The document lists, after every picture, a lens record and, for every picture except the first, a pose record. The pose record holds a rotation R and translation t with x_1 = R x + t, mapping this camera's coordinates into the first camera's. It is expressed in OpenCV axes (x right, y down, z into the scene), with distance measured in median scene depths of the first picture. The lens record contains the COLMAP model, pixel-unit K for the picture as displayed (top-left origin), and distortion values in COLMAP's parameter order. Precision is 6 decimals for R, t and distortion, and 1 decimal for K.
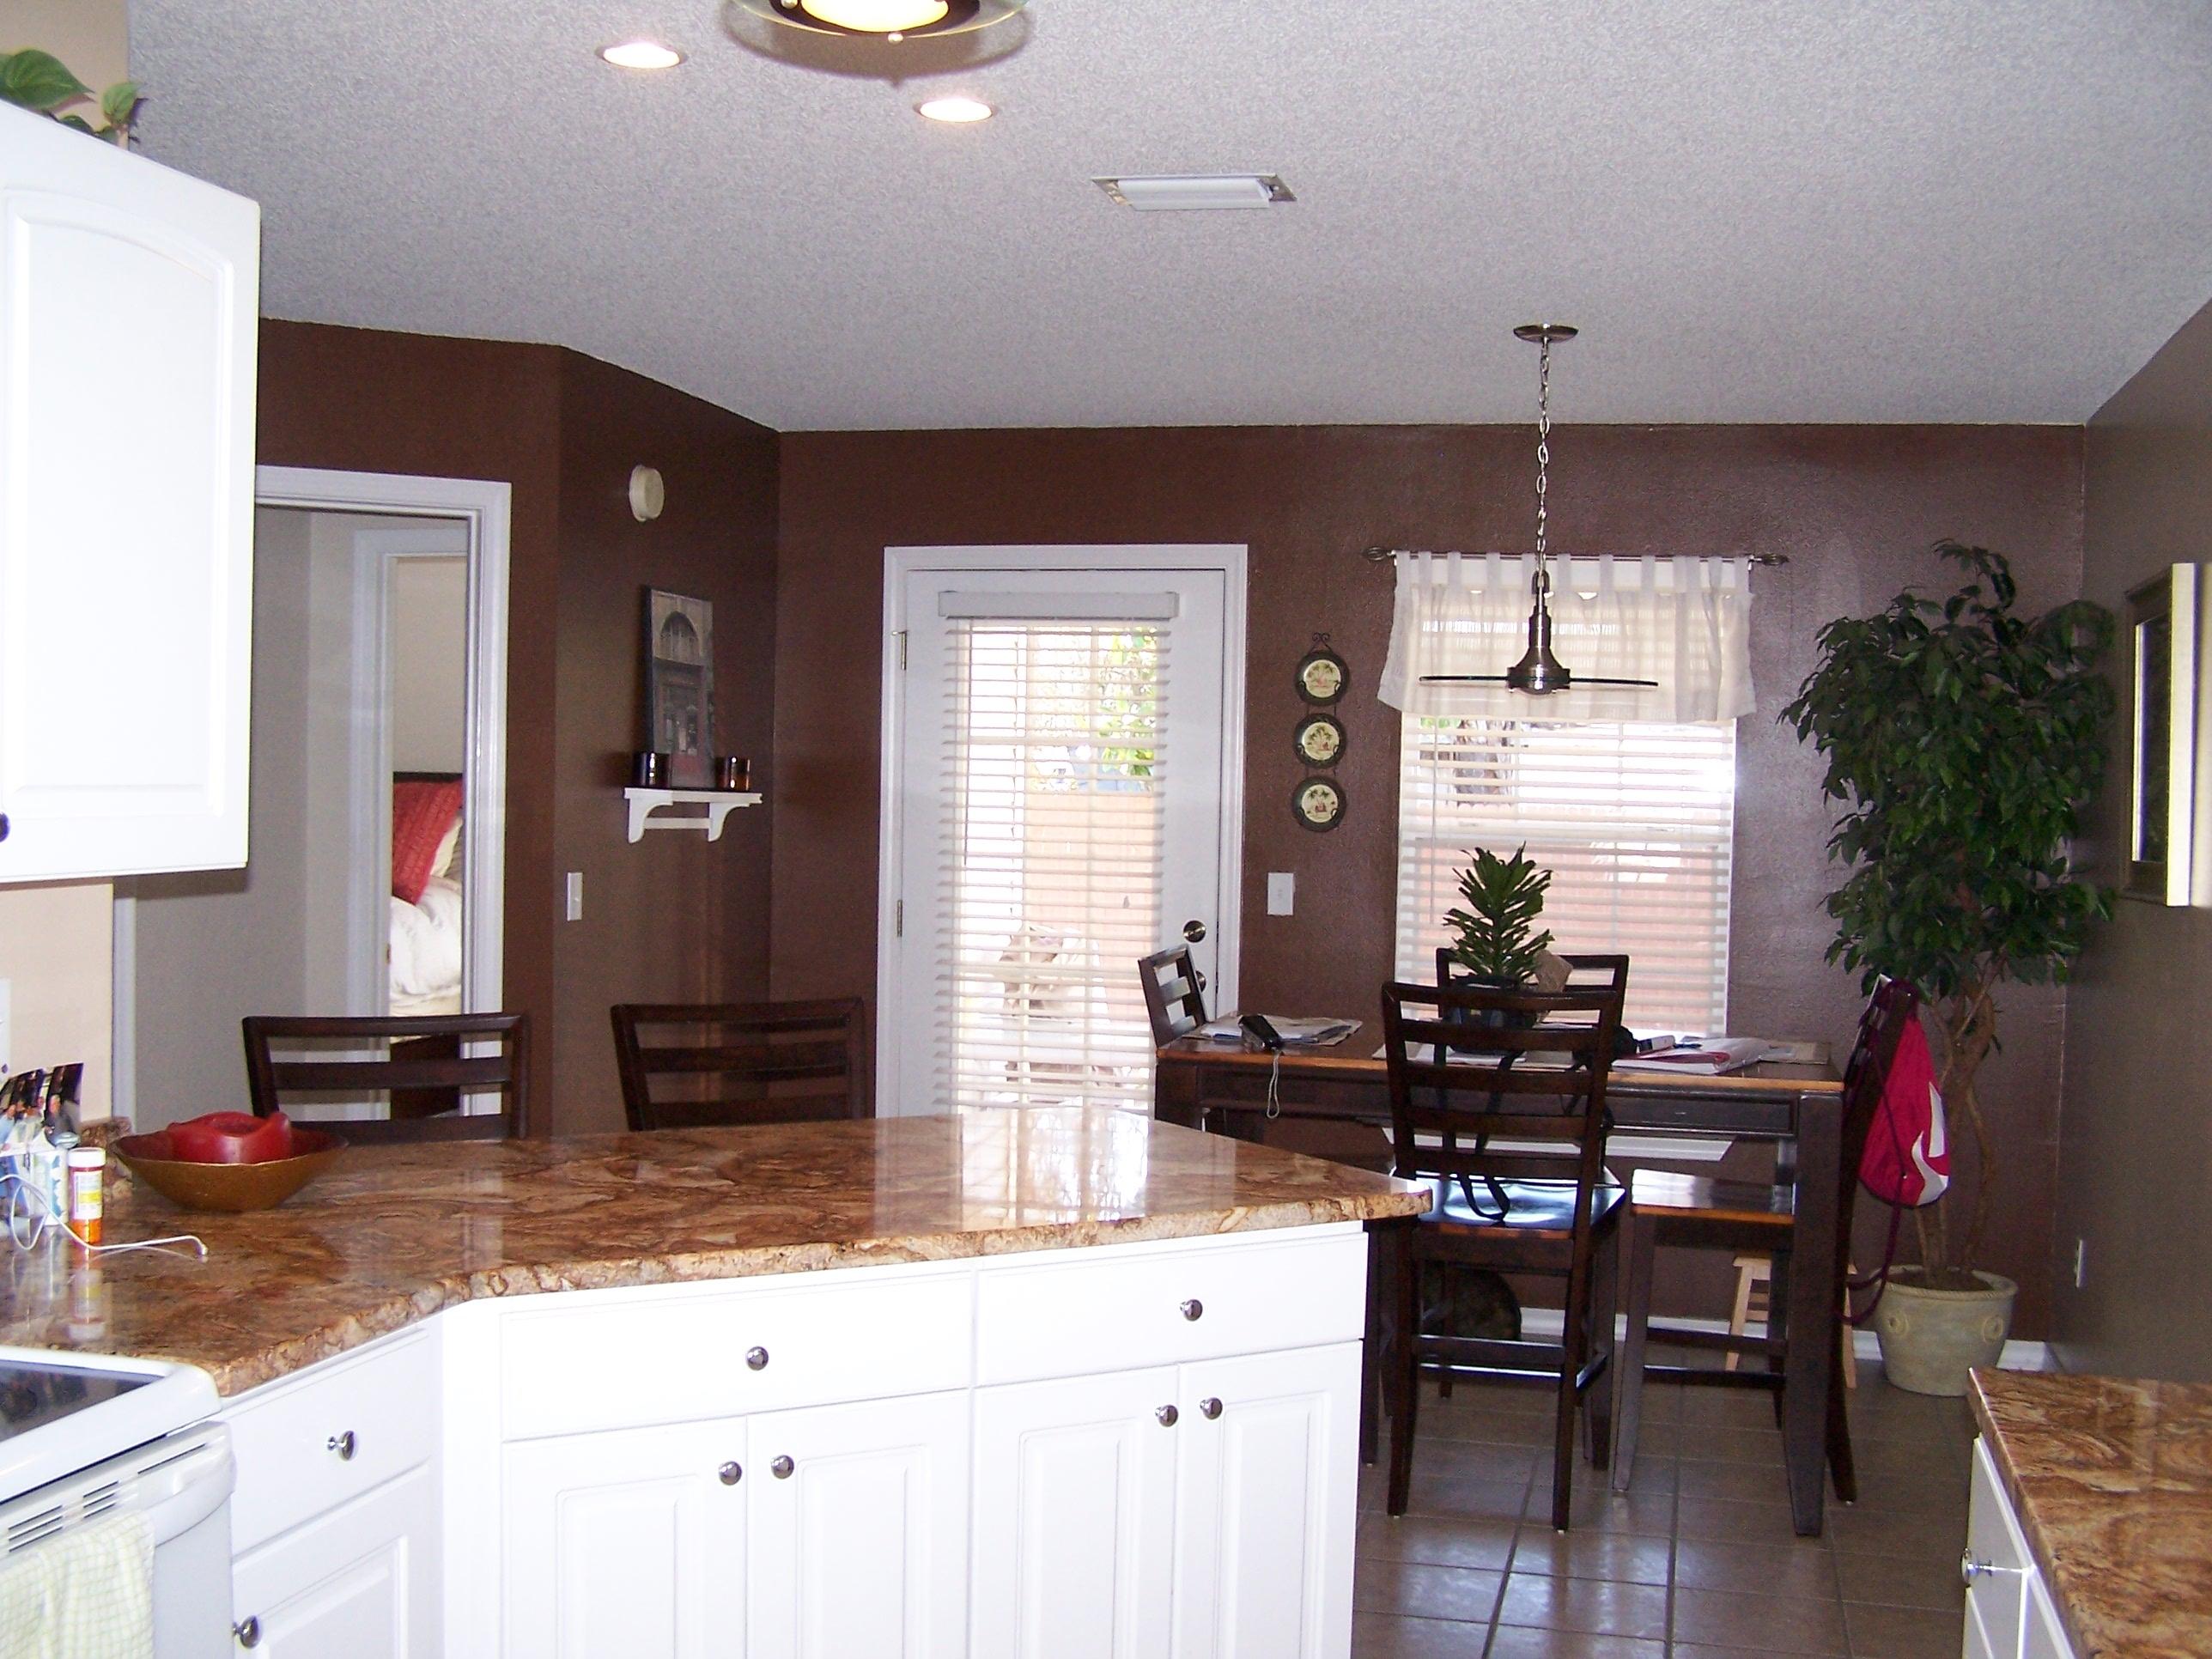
lens RADIAL K [[2516.4, 0, 1065.1], [0, 2516.4, 892.0], [0, 0, 1]] dist [-0.198806, 0.347359]
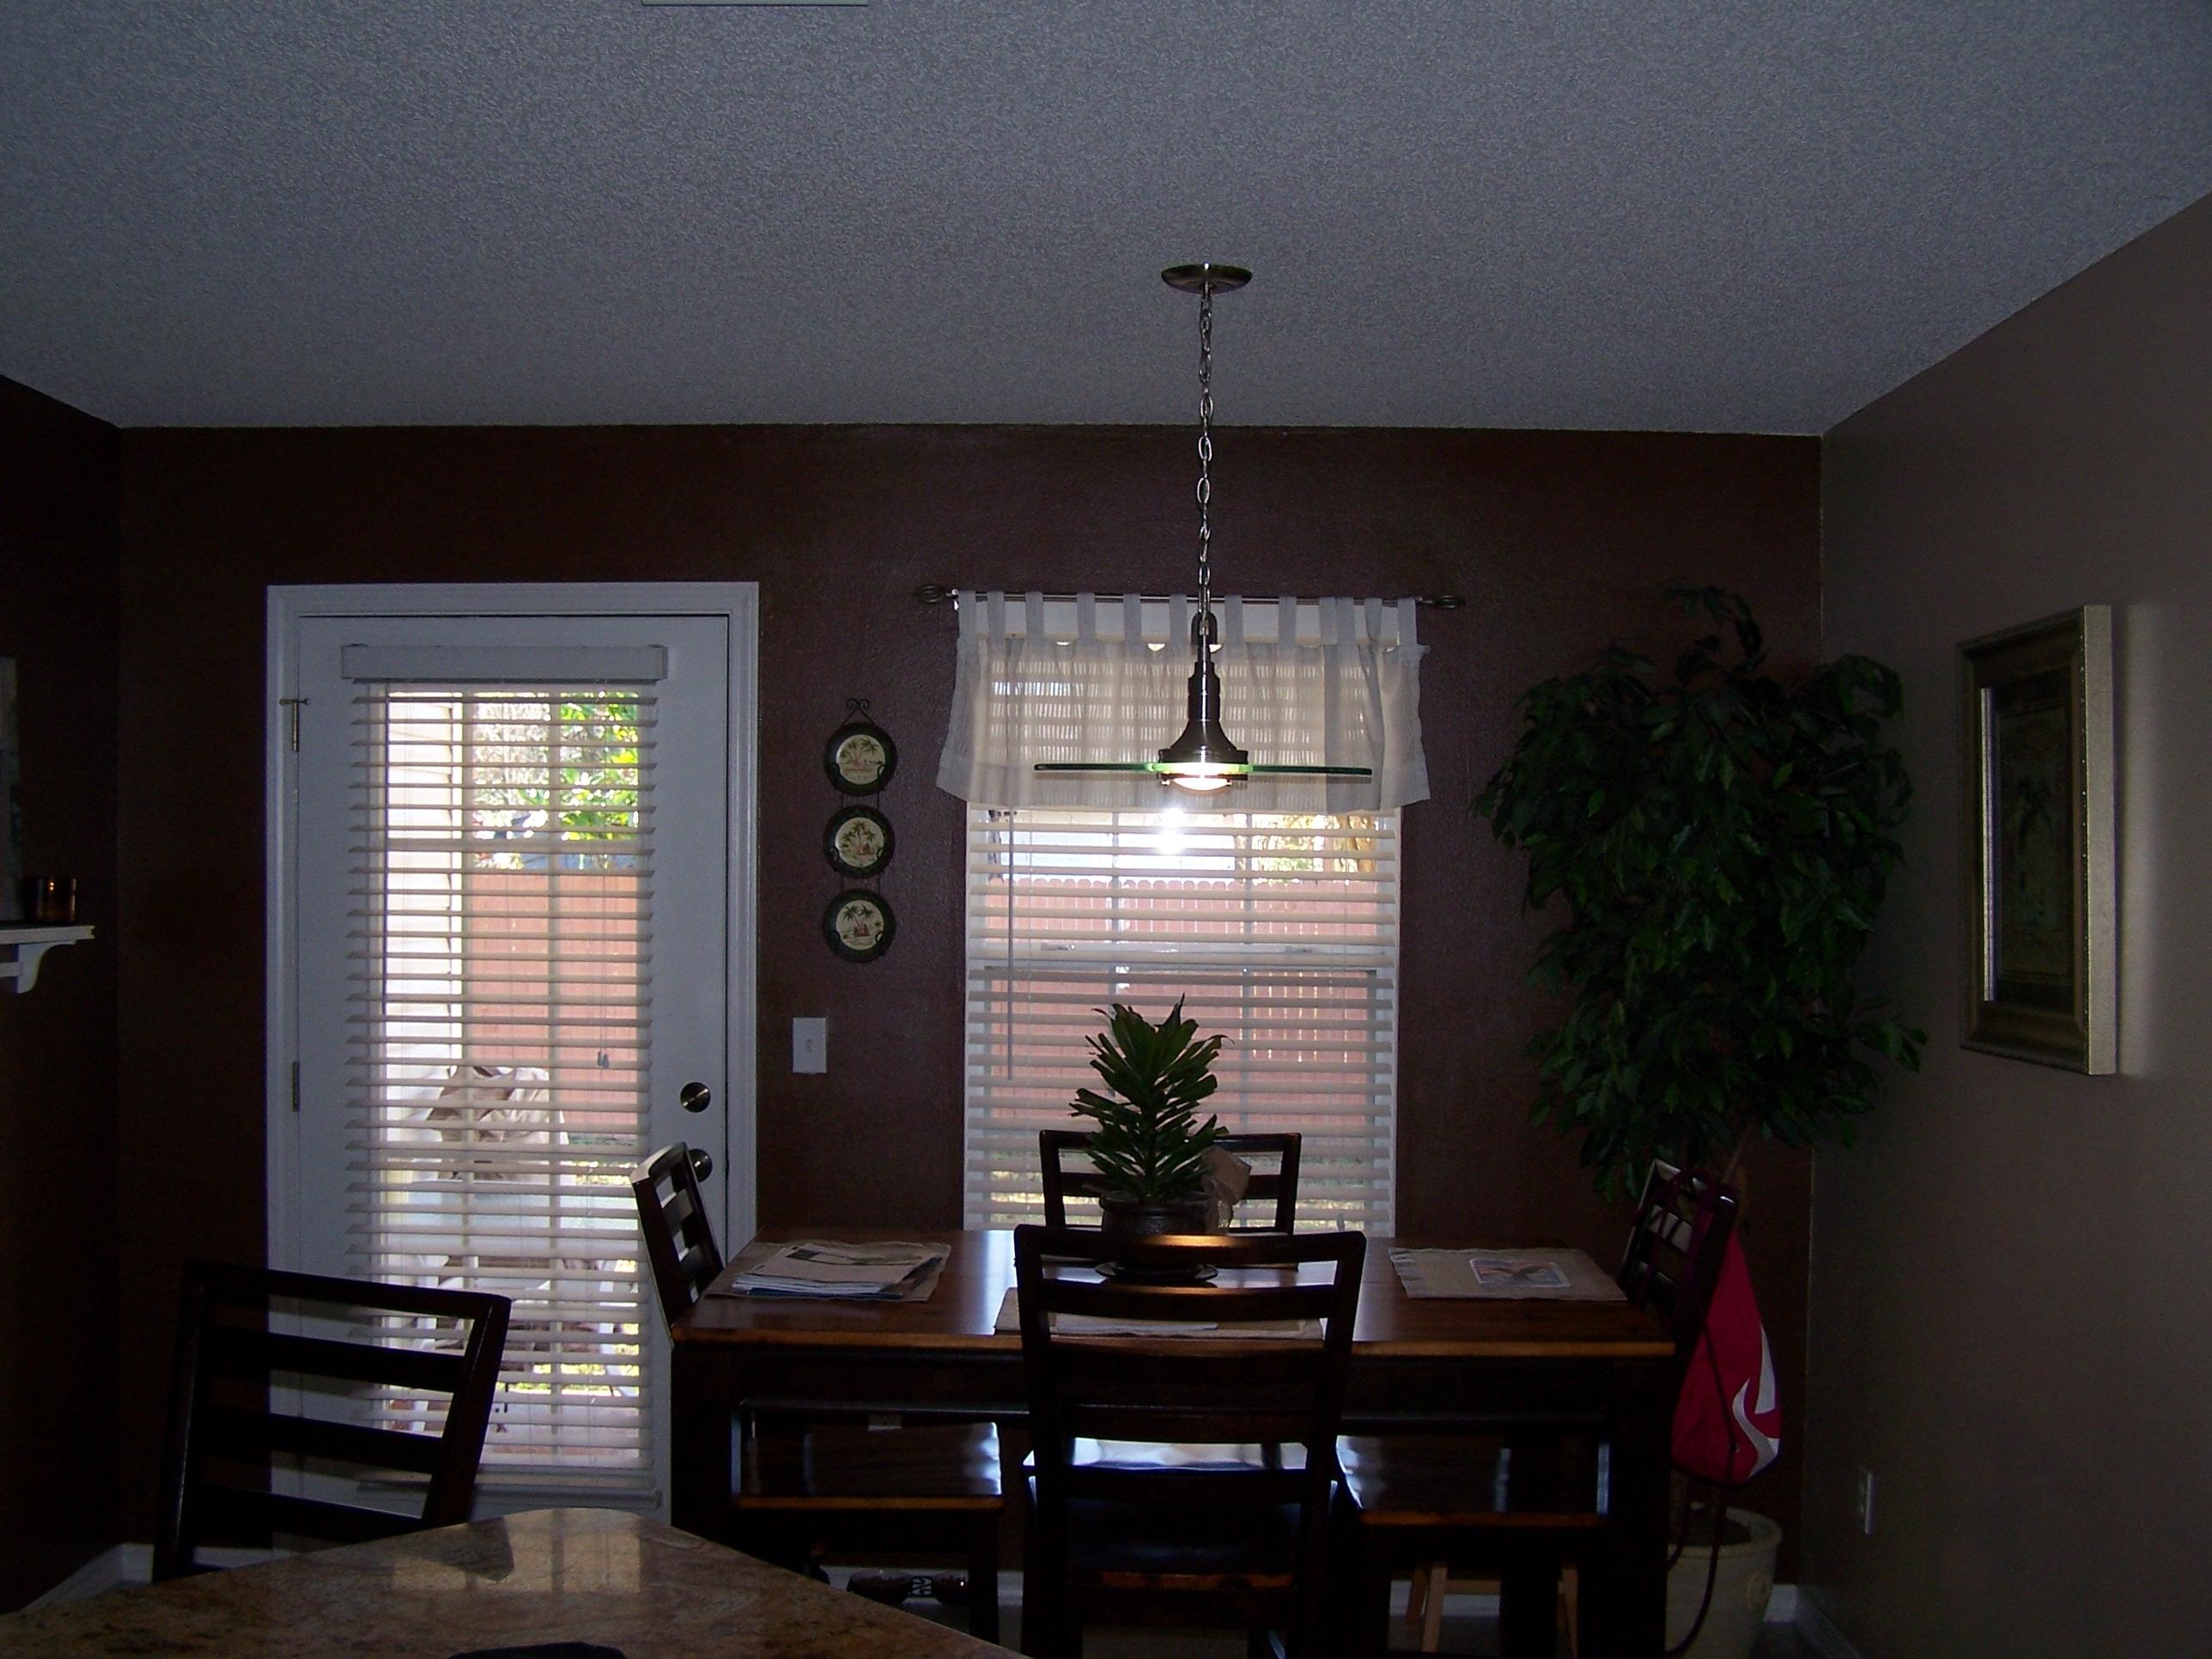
lens RADIAL K [[2532.7, 0, 1067.2], [0, 2532.7, 892.9], [0, 0, 1]] dist [-0.201842, 0.380748]
pose [[0.975731, -0.016601, 0.218343, -0.003780], [0.021557, 0.999561, -0.020336, -0.030477], [-0.217909, 0.024549, 0.975660, 0.266030]]
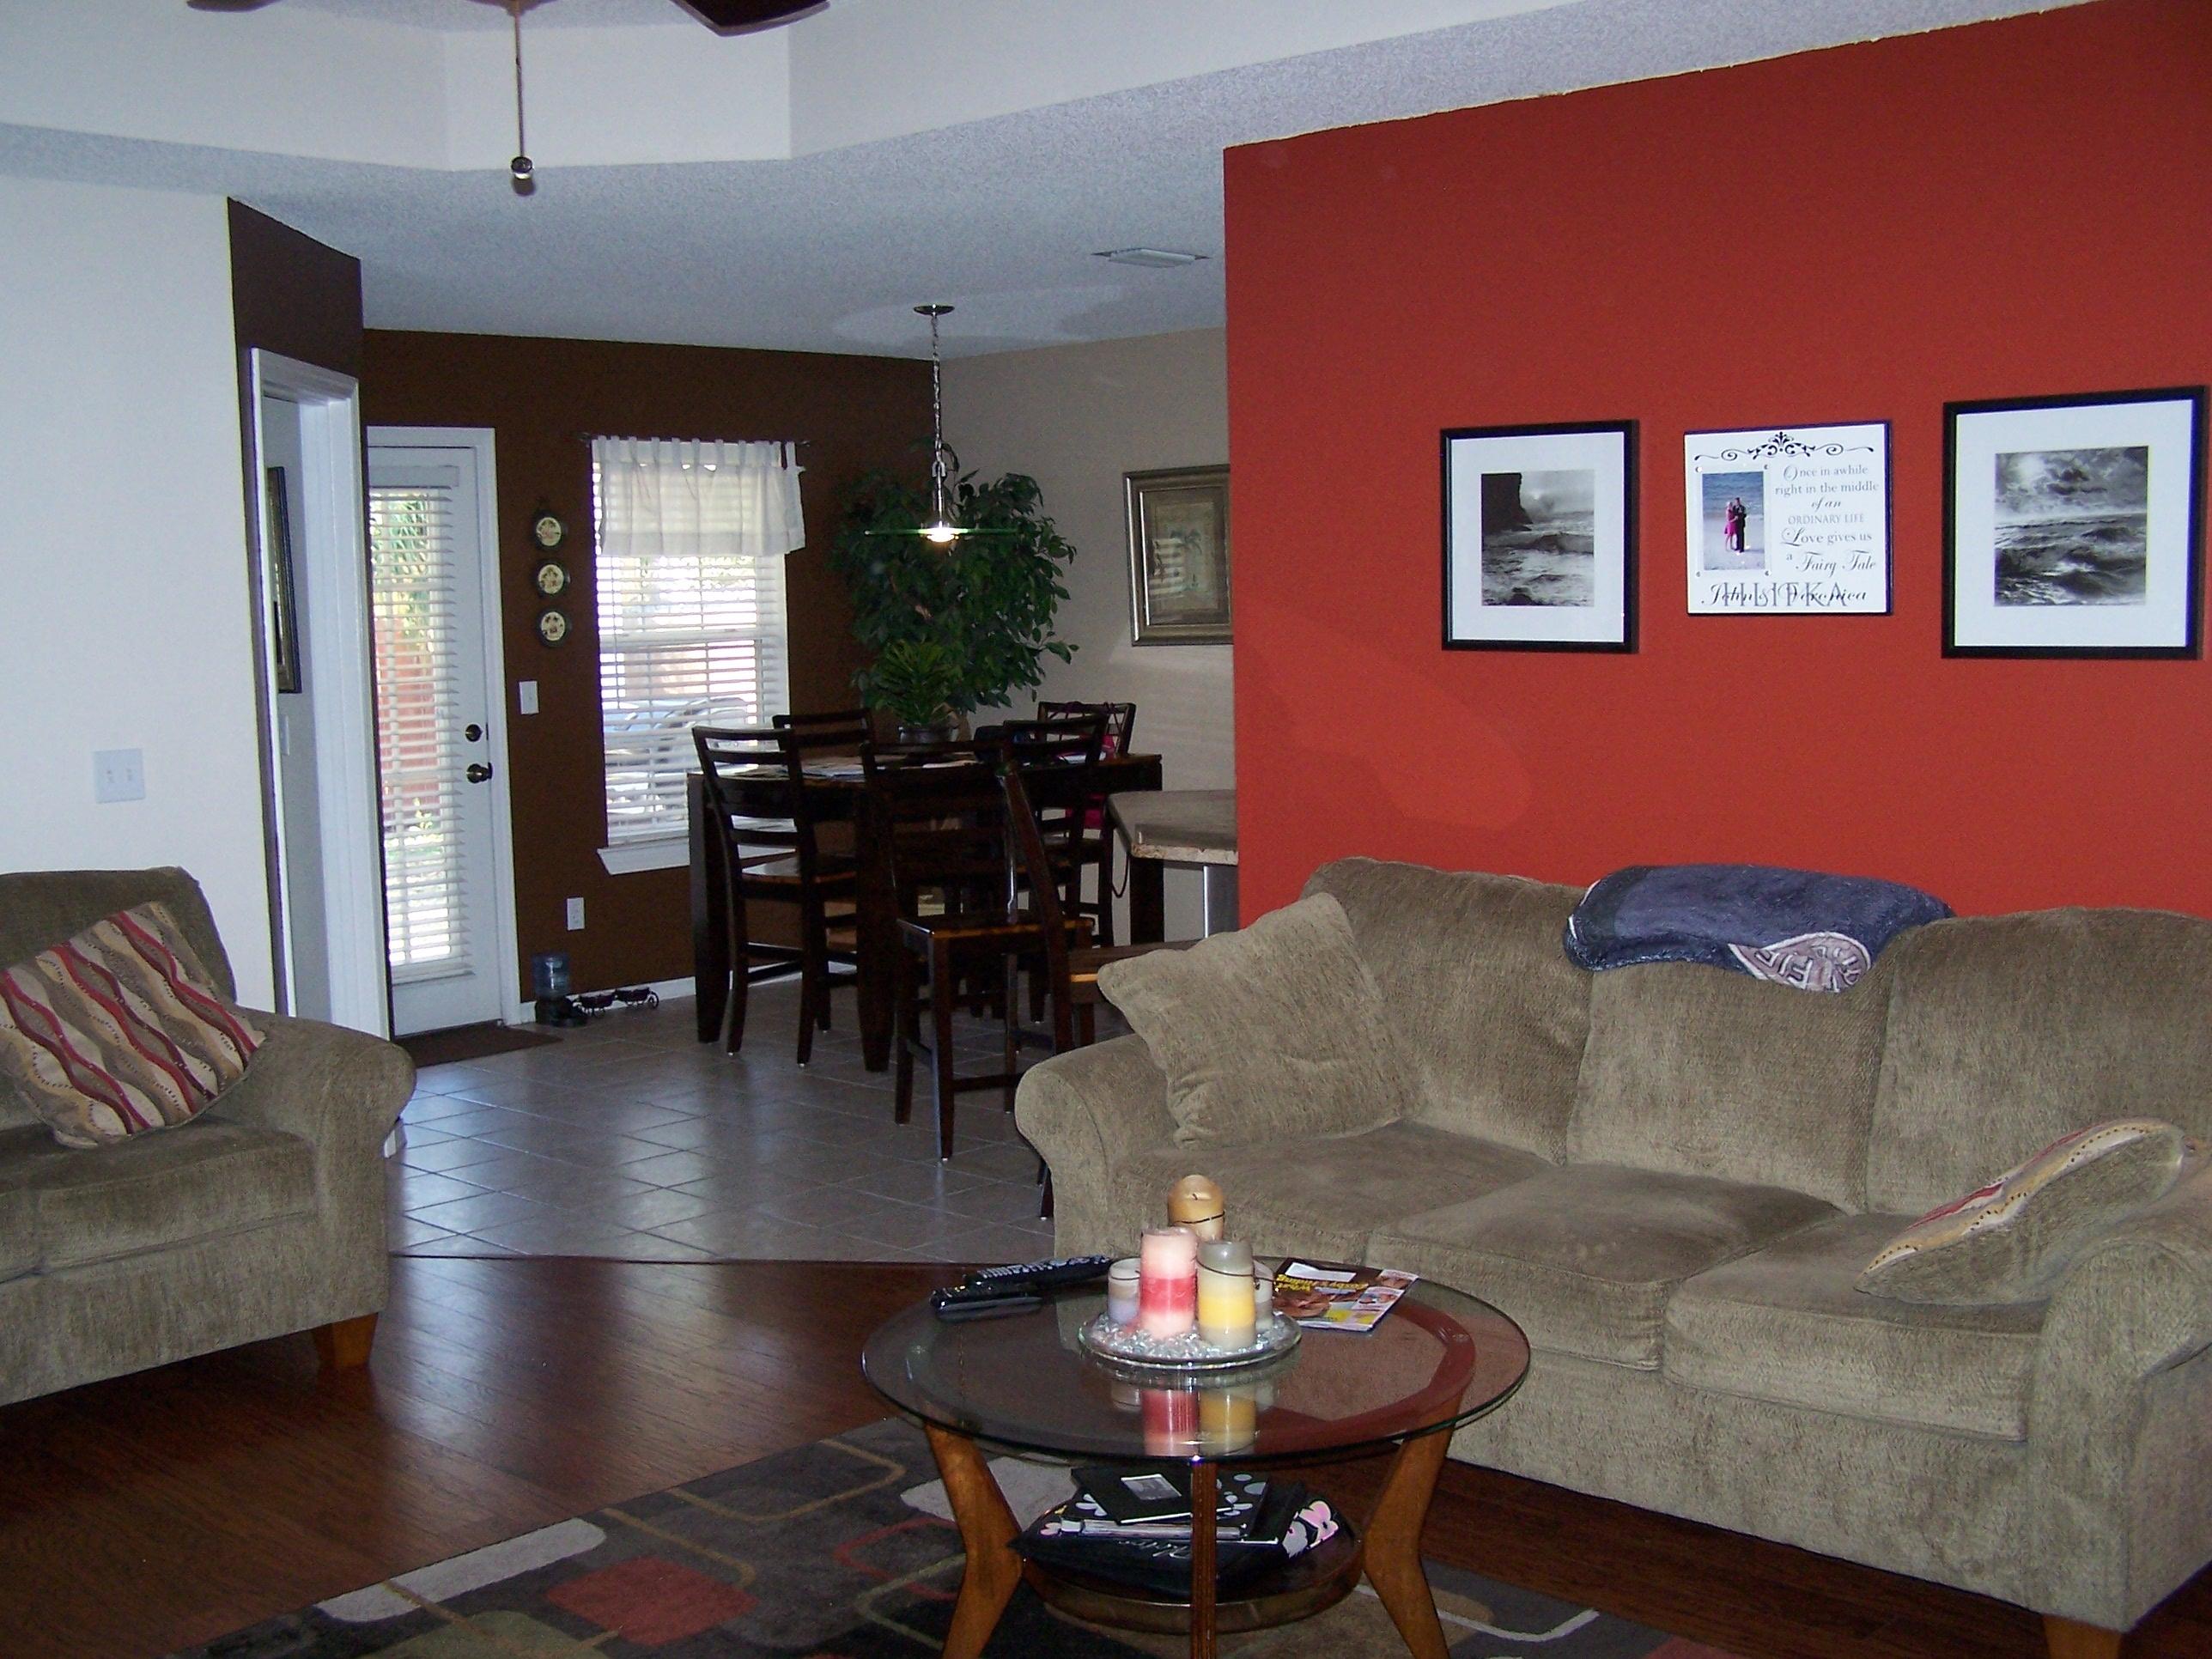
lens RADIAL K [[2532.7, 0, 1067.2], [0, 2532.7, 892.9], [0, 0, 1]] dist [-0.201842, 0.380748]
pose [[0.486448, -0.140070, 0.862409, -1.004651], [0.076483, 0.990103, 0.117669, -0.033475], [-0.870355, 0.008720, 0.492347, 0.125082]]
